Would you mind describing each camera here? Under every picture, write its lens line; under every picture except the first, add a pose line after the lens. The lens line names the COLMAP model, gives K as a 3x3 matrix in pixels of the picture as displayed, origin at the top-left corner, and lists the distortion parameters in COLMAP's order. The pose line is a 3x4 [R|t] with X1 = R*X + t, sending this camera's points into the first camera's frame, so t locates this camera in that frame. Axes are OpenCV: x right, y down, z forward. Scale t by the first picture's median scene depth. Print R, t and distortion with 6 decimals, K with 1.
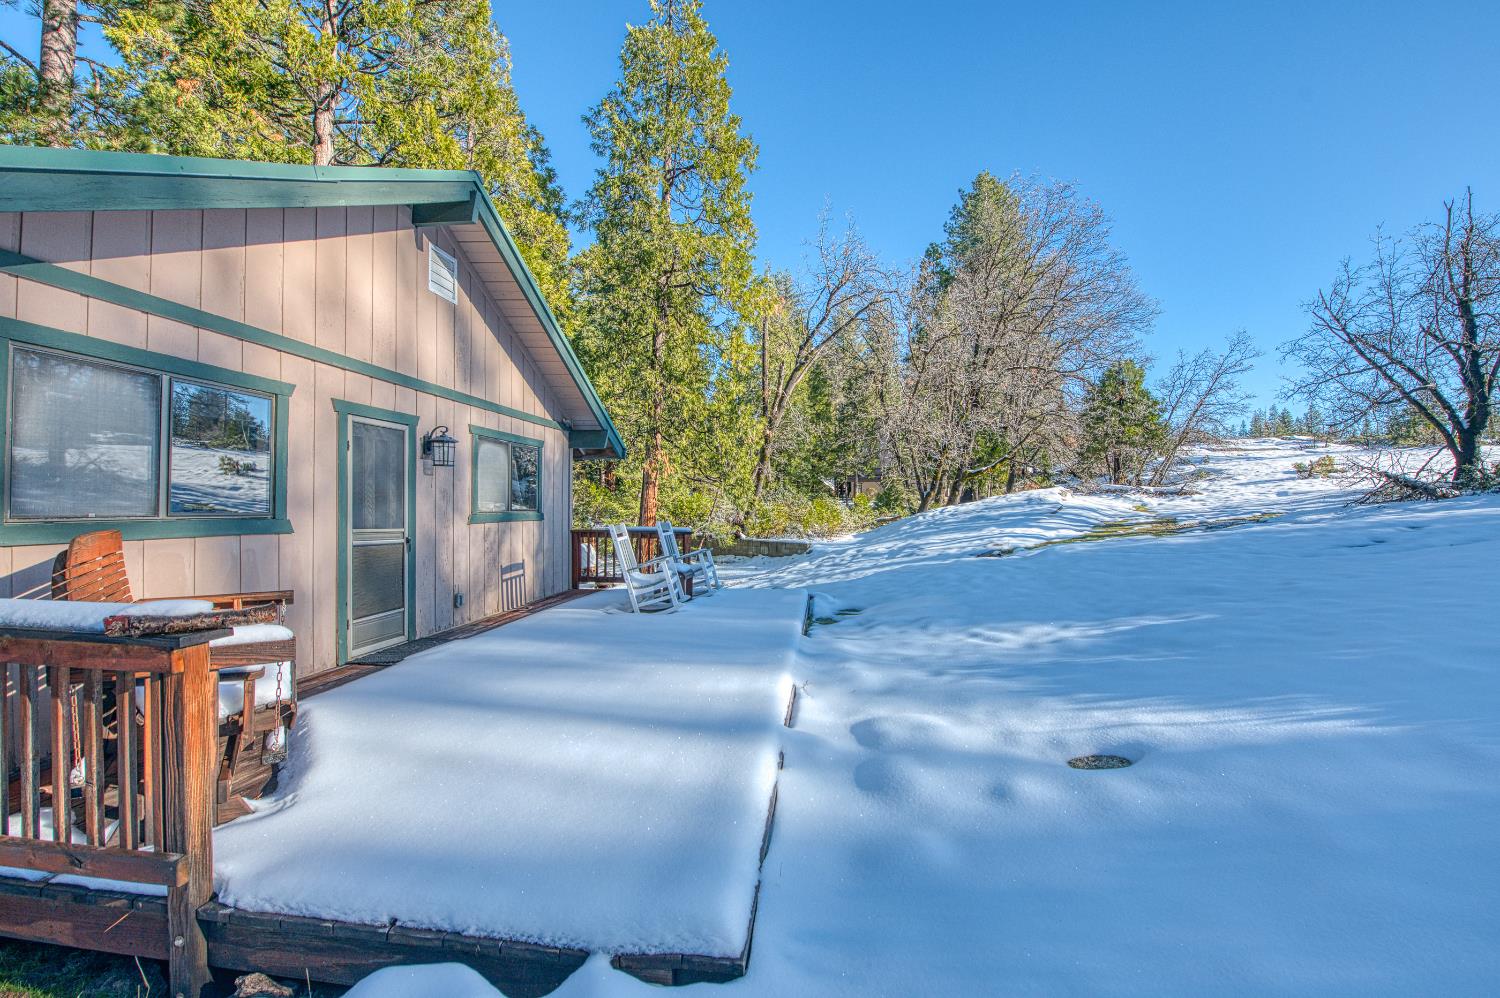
lens RADIAL K [[631.5, 0, 777.3], [0, 631.5, 503.7], [0, 0, 1]] dist [-0.018821, -0.000587]
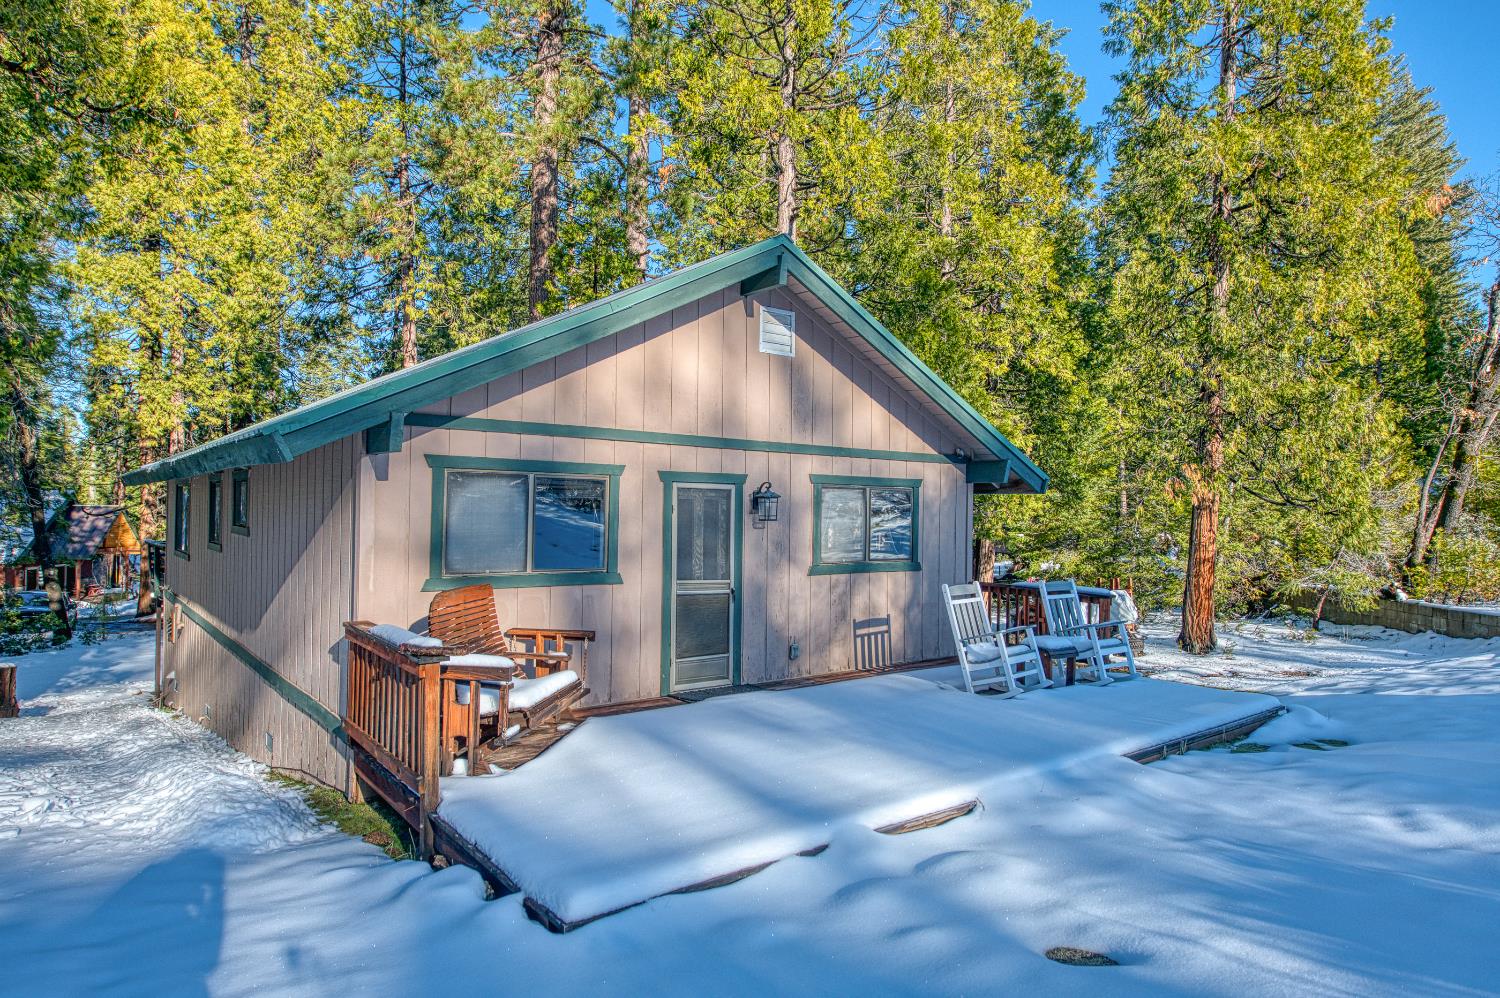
lens RADIAL K [[912.9, 0, 750.0], [0, 912.9, 499.0], [0, 0, 1]] dist [-0.002001, -0.000648]
pose [[0.686405, -0.000997, -0.727219, 0.650168], [-0.011761, 0.999853, -0.012472, -0.091385], [0.727125, 0.017113, 0.686292, -0.064925]]
